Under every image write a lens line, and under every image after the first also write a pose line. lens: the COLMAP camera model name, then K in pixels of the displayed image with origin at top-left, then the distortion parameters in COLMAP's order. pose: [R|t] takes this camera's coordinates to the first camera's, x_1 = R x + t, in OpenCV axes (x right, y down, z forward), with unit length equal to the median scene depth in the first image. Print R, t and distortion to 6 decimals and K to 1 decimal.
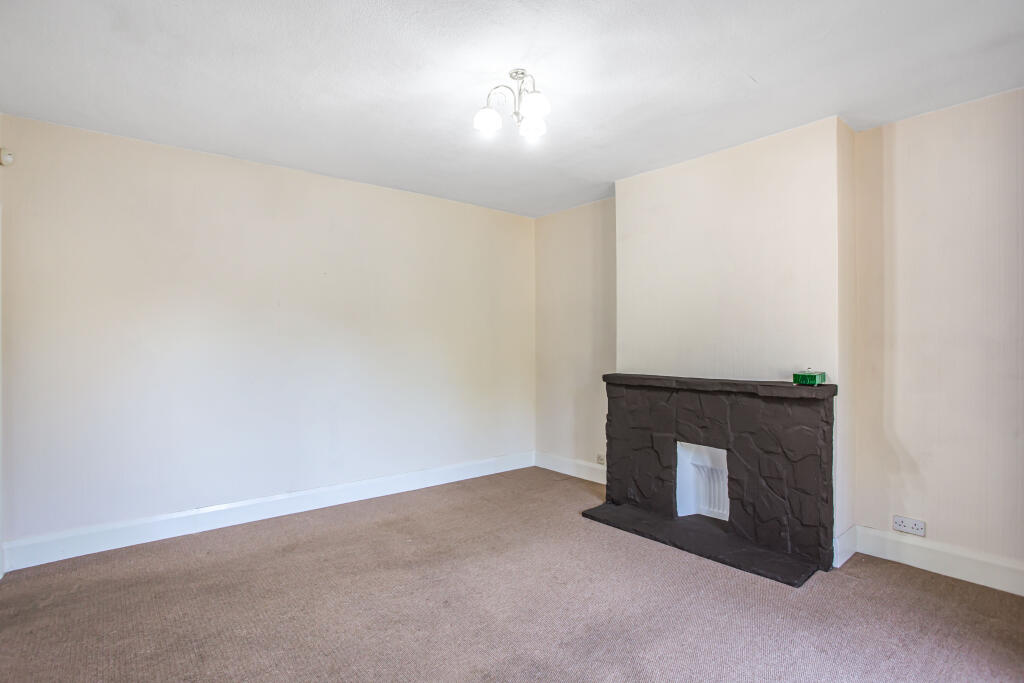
lens RADIAL K [[483.5, 0, 513.2], [0, 483.5, 357.7], [0, 0, 1]] dist [-0.000338, 0.000100]
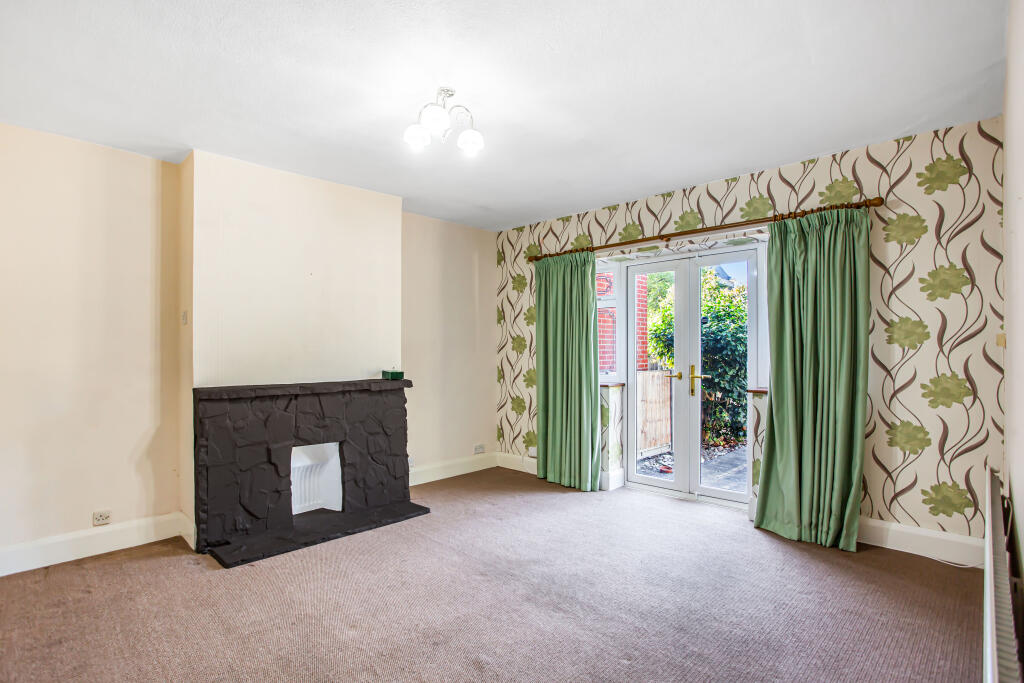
lens RADIAL K [[514.1, 0, 495.9], [0, 514.1, 345.8], [0, 0, 1]] dist [-0.000415, 0.000740]
pose [[-0.020535, 0.000689, 0.999789, -0.778244], [0.020985, 0.999780, -0.000258, -0.030958], [-0.999569, 0.020976, -0.020545, 0.627181]]
